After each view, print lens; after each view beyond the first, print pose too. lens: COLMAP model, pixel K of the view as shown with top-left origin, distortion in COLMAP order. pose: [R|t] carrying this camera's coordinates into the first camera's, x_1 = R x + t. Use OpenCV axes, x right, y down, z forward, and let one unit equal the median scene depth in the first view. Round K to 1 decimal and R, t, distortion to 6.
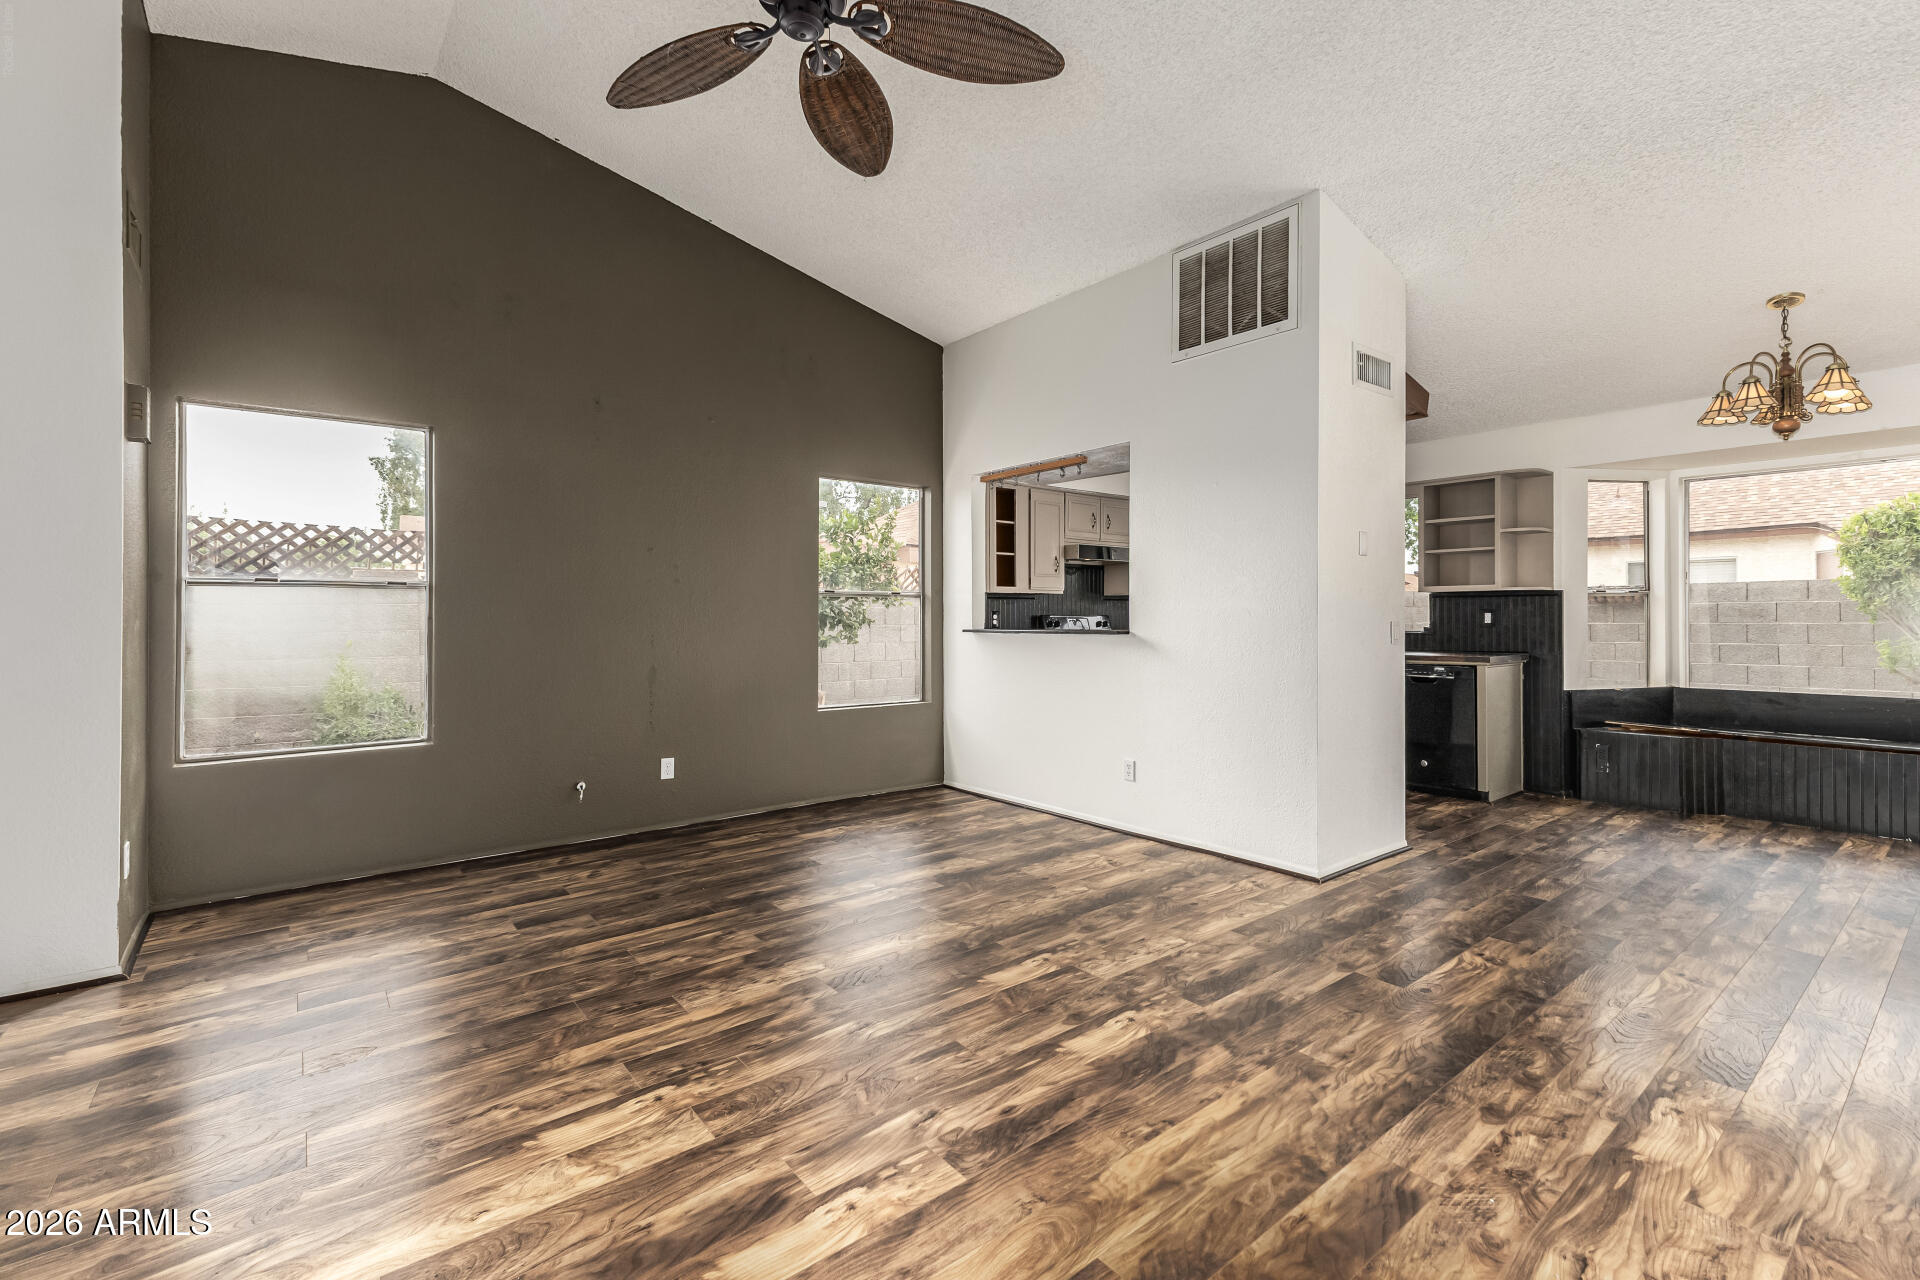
lens RADIAL K [[837.4, 0, 954.7], [0, 837.4, 630.2], [0, 0, 1]] dist [0.015182, -0.000224]
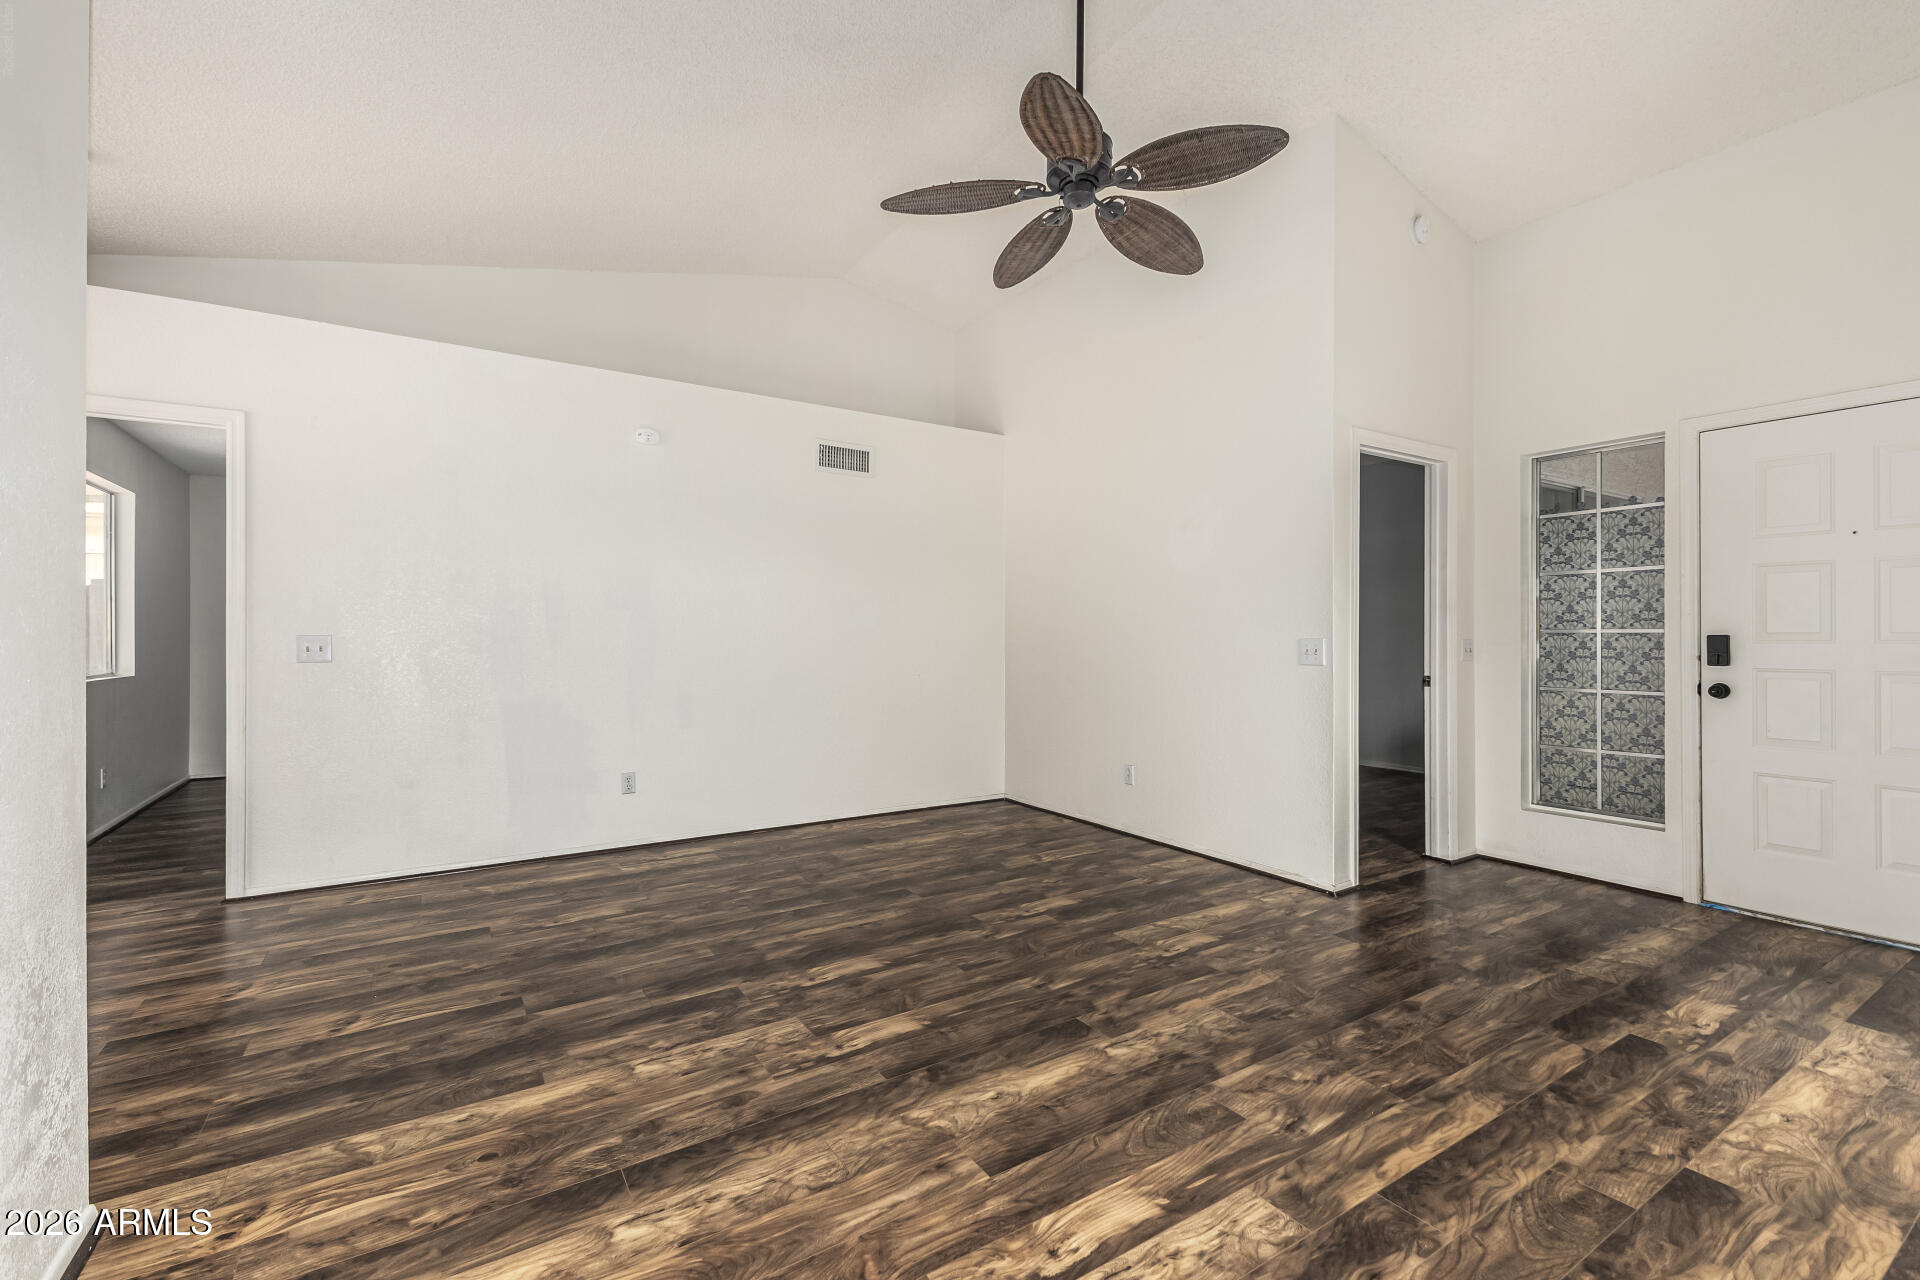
lens RADIAL K [[837.4, 0, 946.1], [0, 837.4, 630.1], [0, 0, 1]] dist [0.015182, -0.000224]
pose [[-0.994162, 0.005521, 0.107754, -0.093992], [0.006074, 0.999970, 0.004809, -0.023024], [-0.107724, 0.005436, -0.994166, 1.939393]]
